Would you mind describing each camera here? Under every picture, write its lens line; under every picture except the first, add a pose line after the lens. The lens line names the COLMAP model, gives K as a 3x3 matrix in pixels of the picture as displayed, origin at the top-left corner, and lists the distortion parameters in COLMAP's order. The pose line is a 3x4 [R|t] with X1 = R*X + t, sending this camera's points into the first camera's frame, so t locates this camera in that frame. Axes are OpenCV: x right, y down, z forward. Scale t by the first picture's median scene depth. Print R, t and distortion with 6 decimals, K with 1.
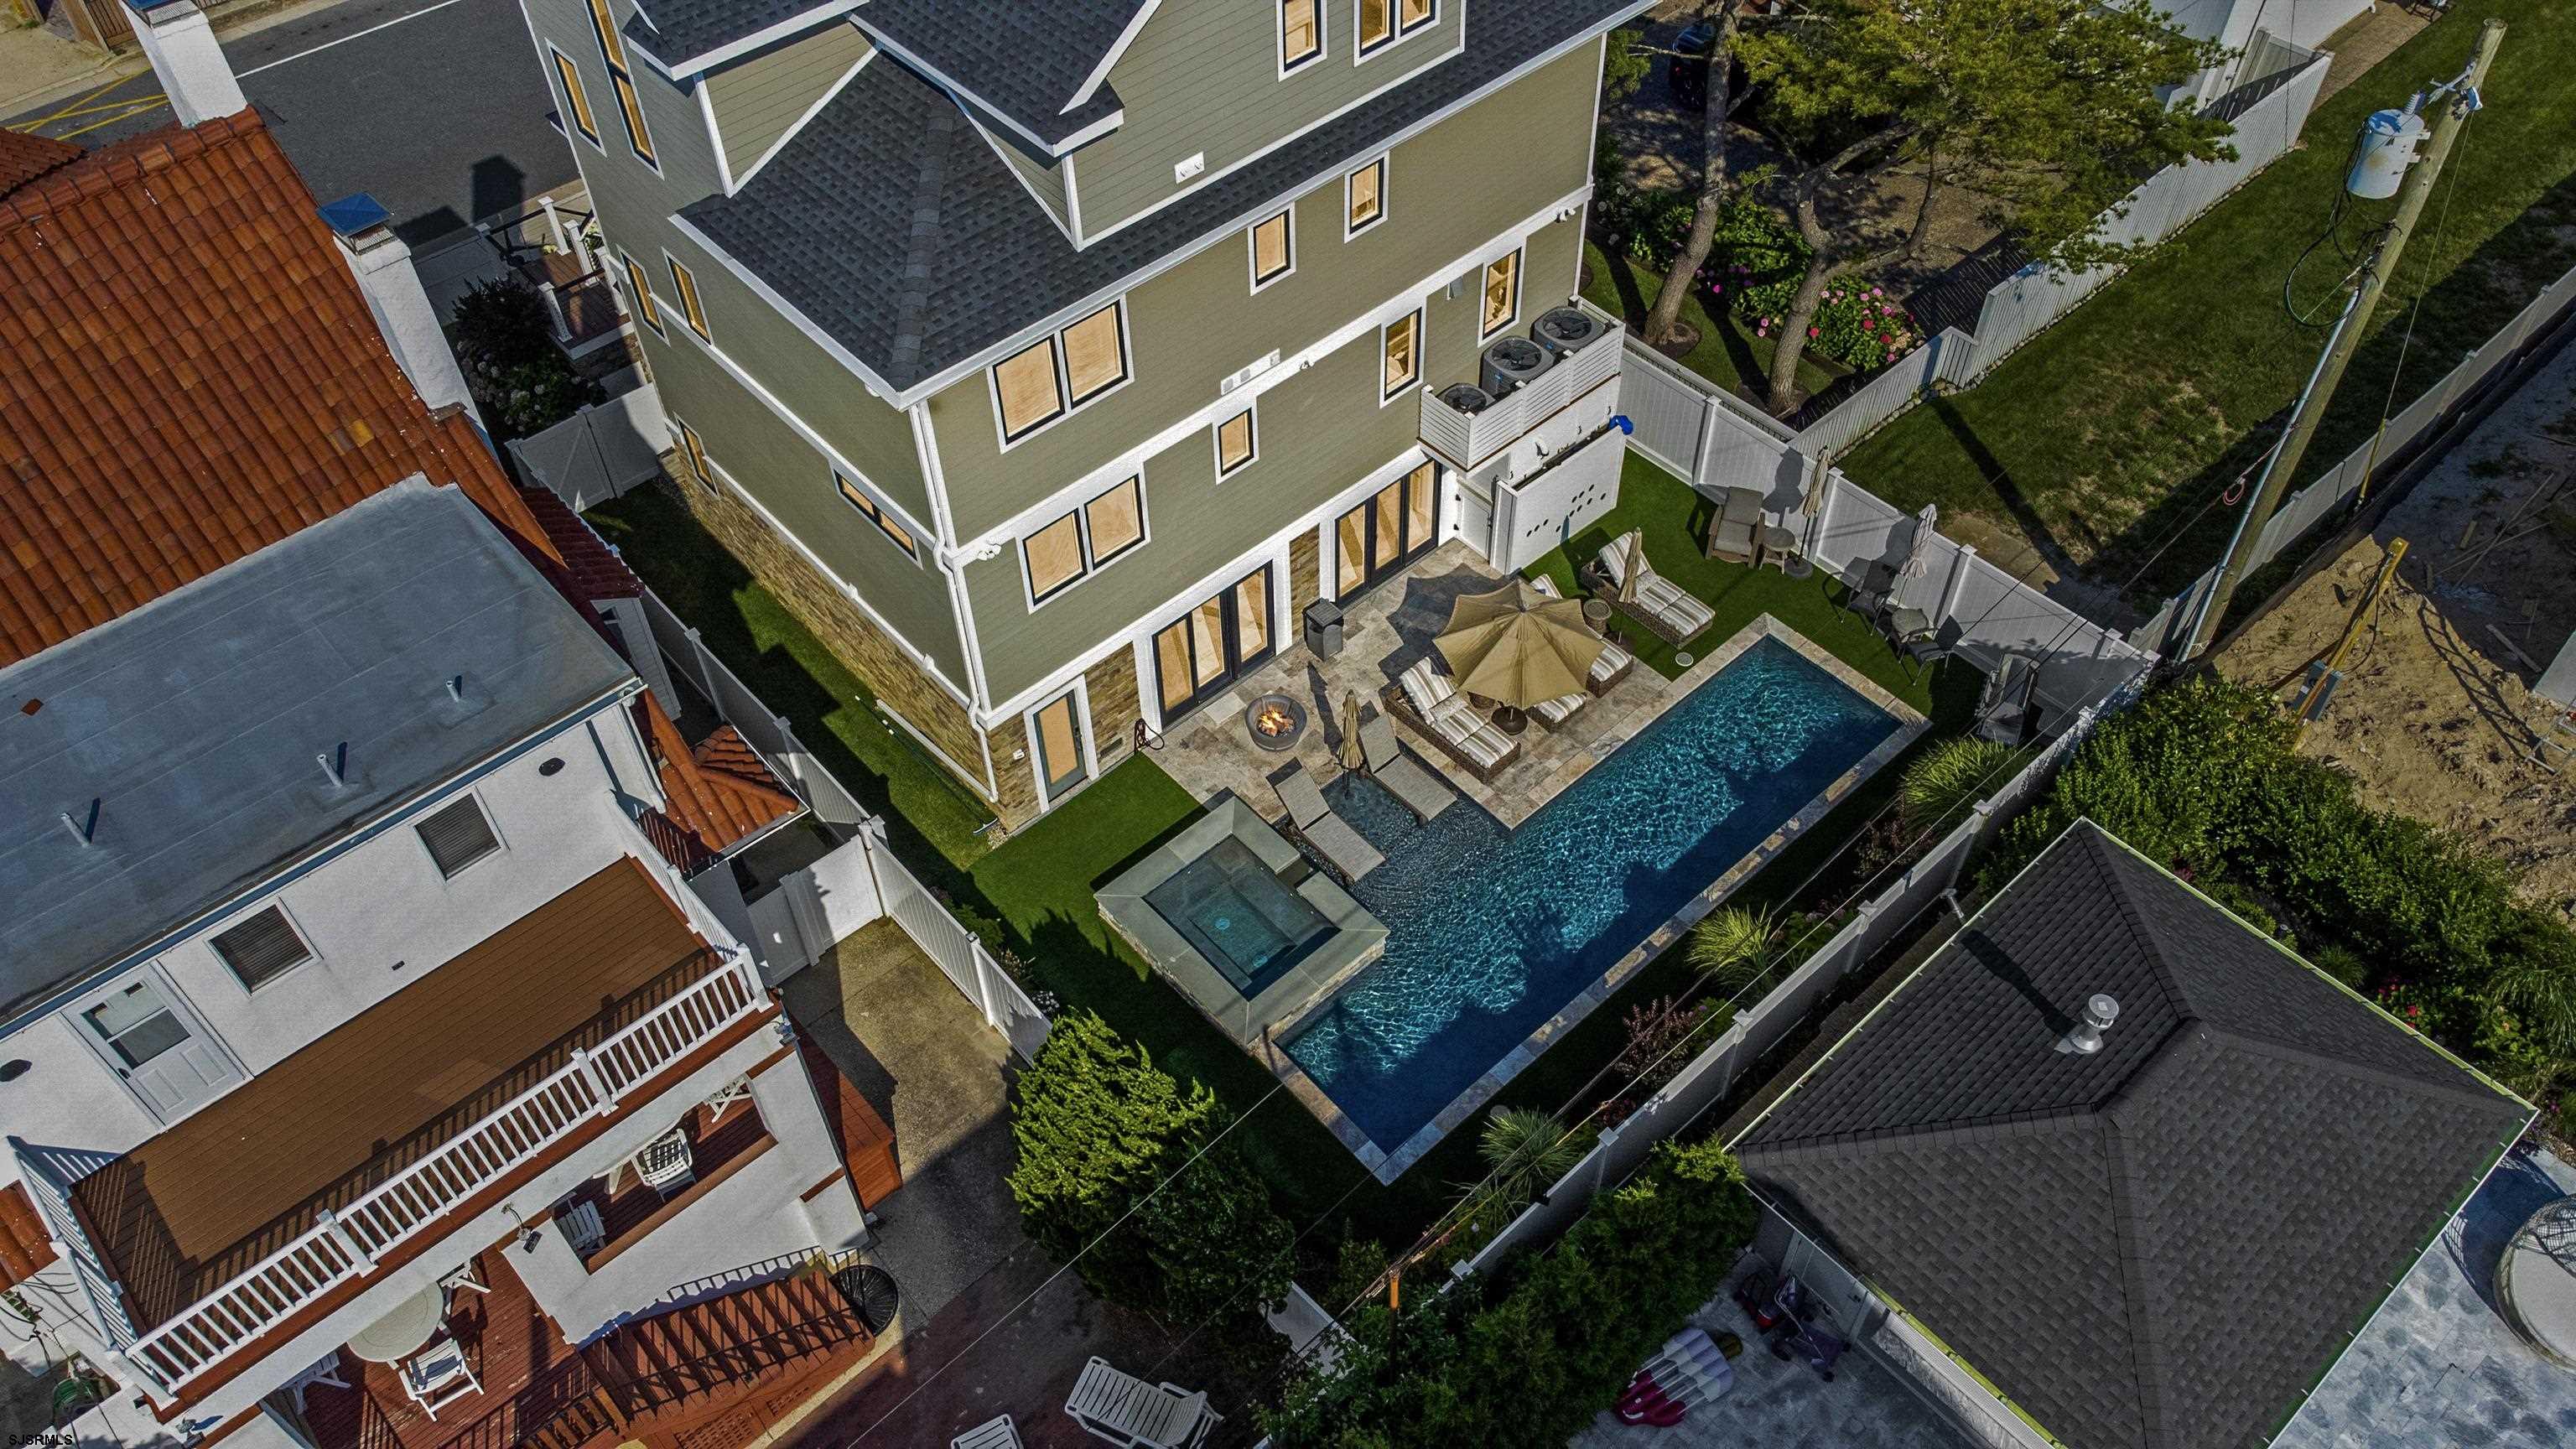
lens RADIAL K [[1911.2, 0, 1280.2], [0, 1911.2, 718.2], [0, 0, 1]] dist [0.047266, 0.013858]
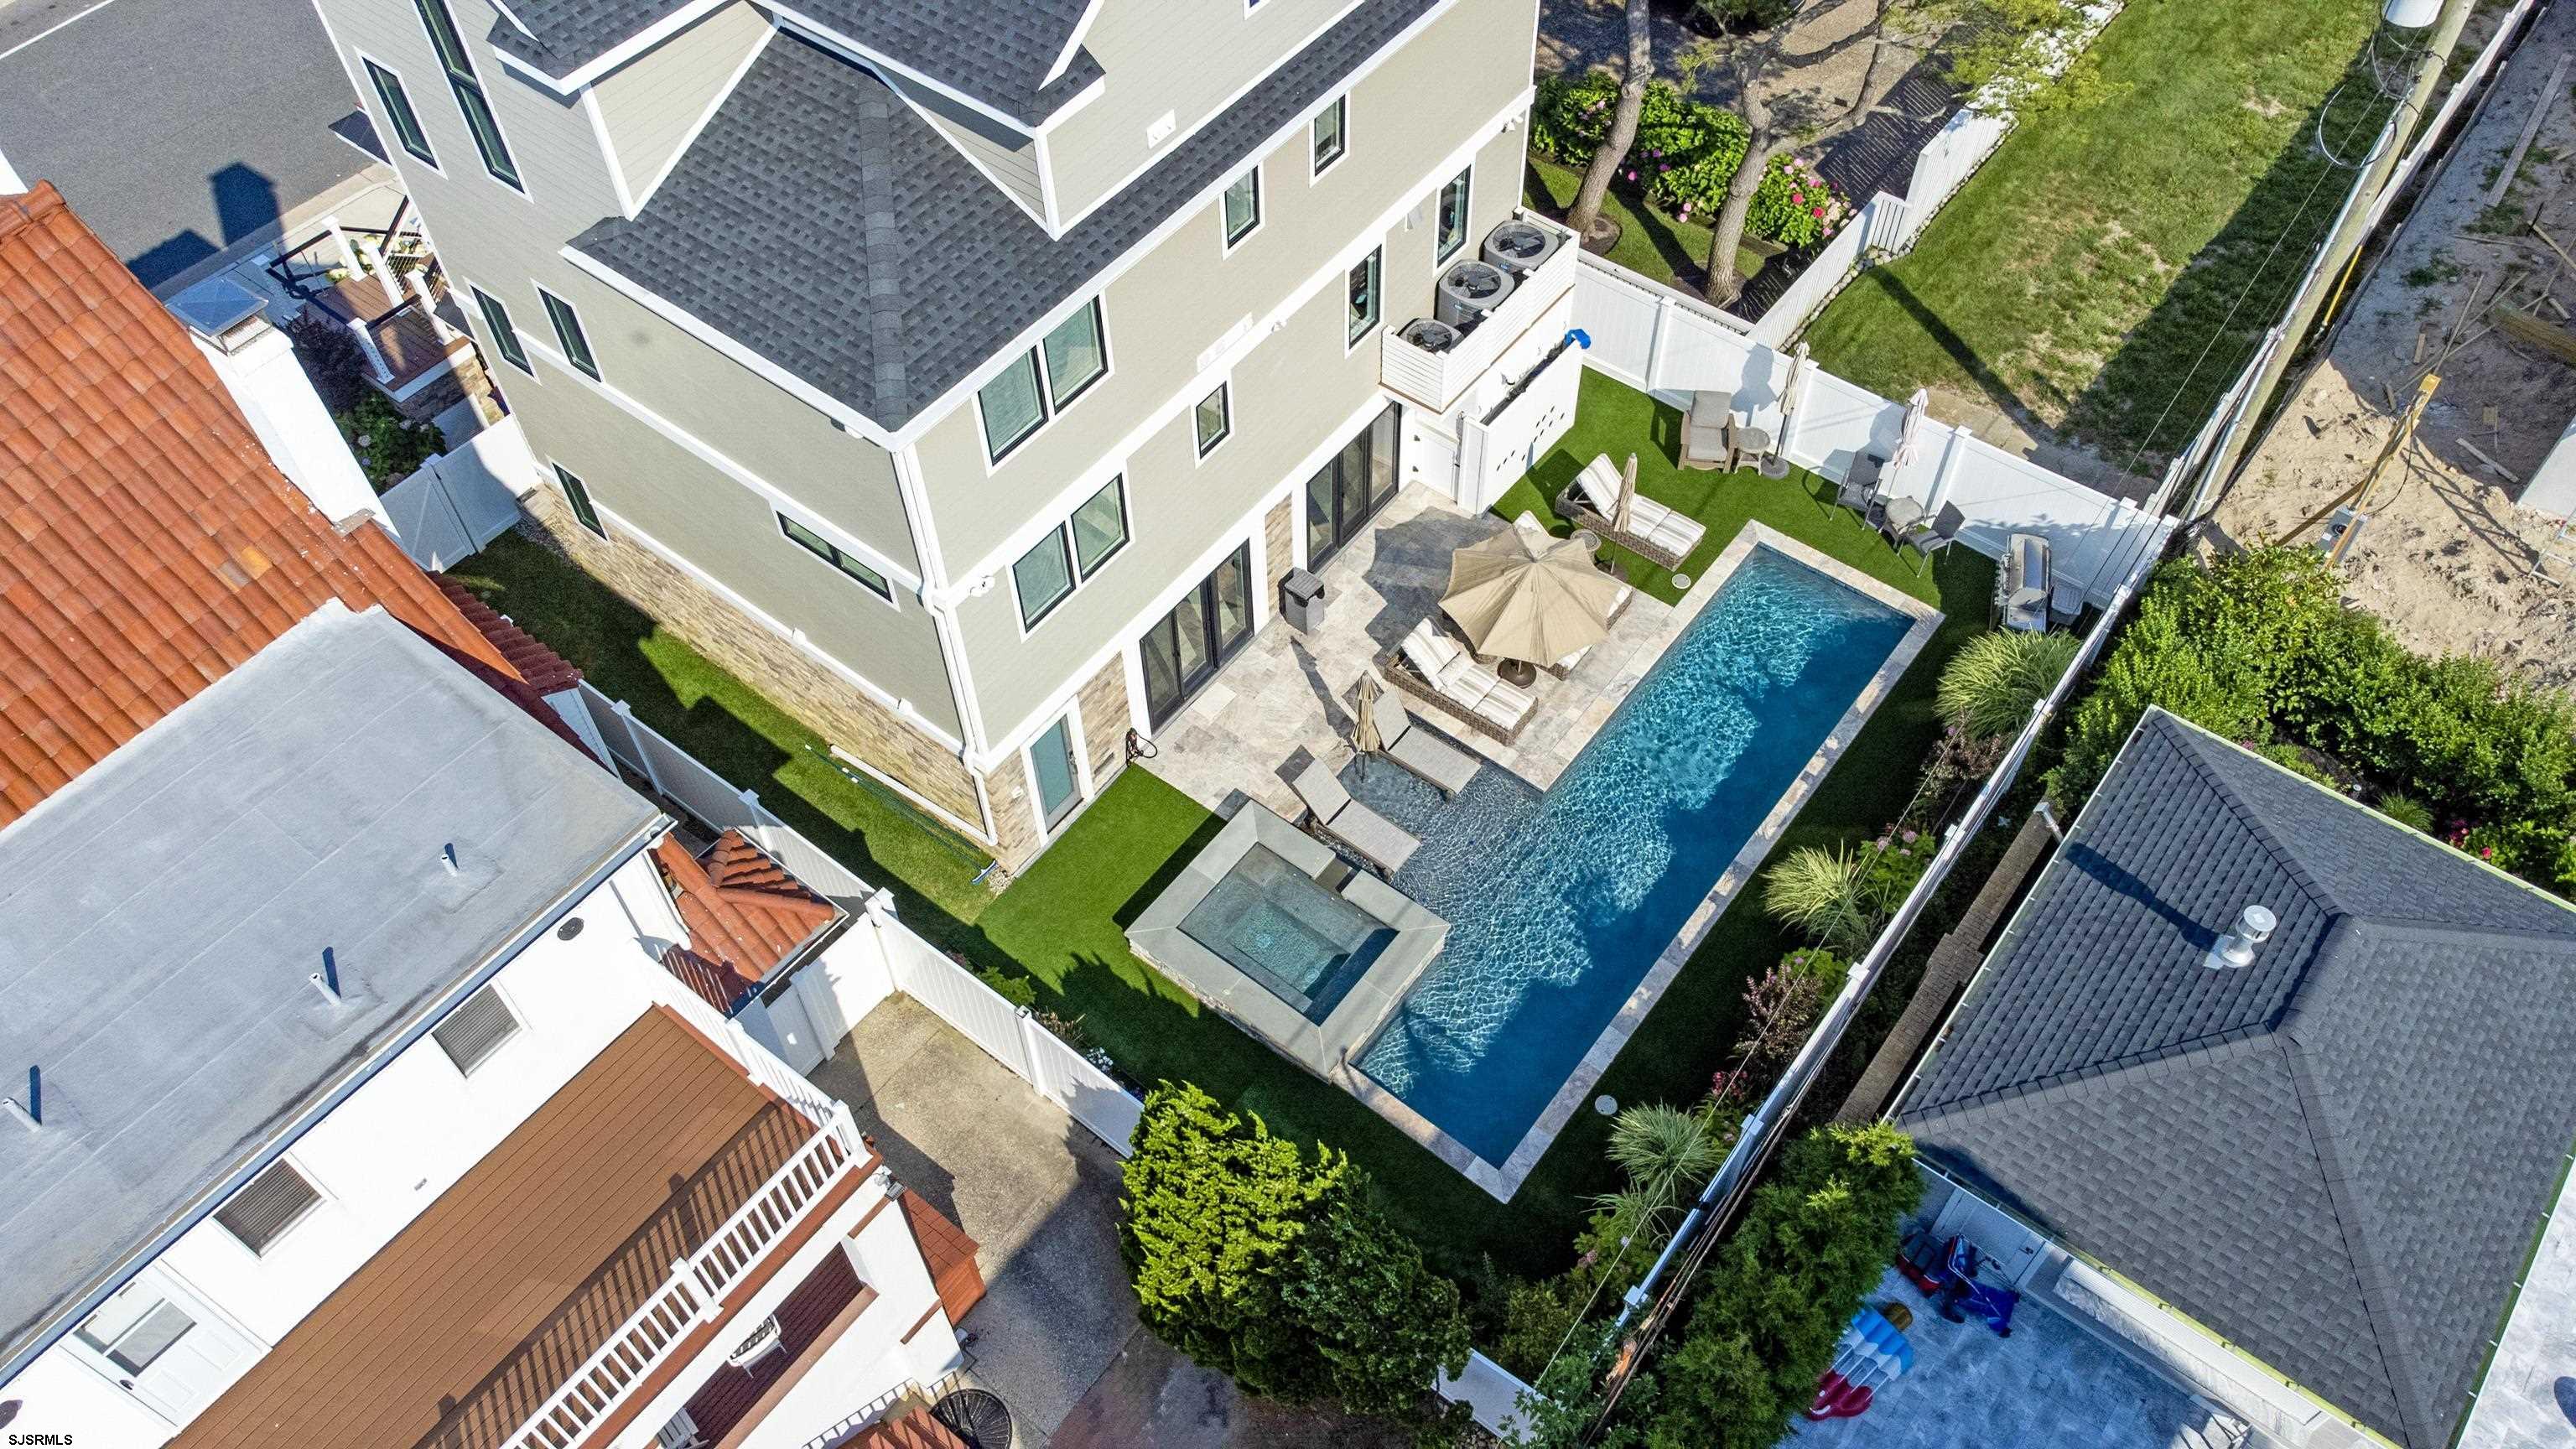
lens RADIAL K [[1911.2, 0, 1280.2], [0, 1911.2, 718.2], [0, 0, 1]] dist [0.047266, 0.013858]
pose [[0.983844, -0.141052, 0.110252, -0.119595], [0.134149, 0.988643, 0.067739, -0.066221], [-0.118554, -0.051855, 0.991593, 0.095883]]
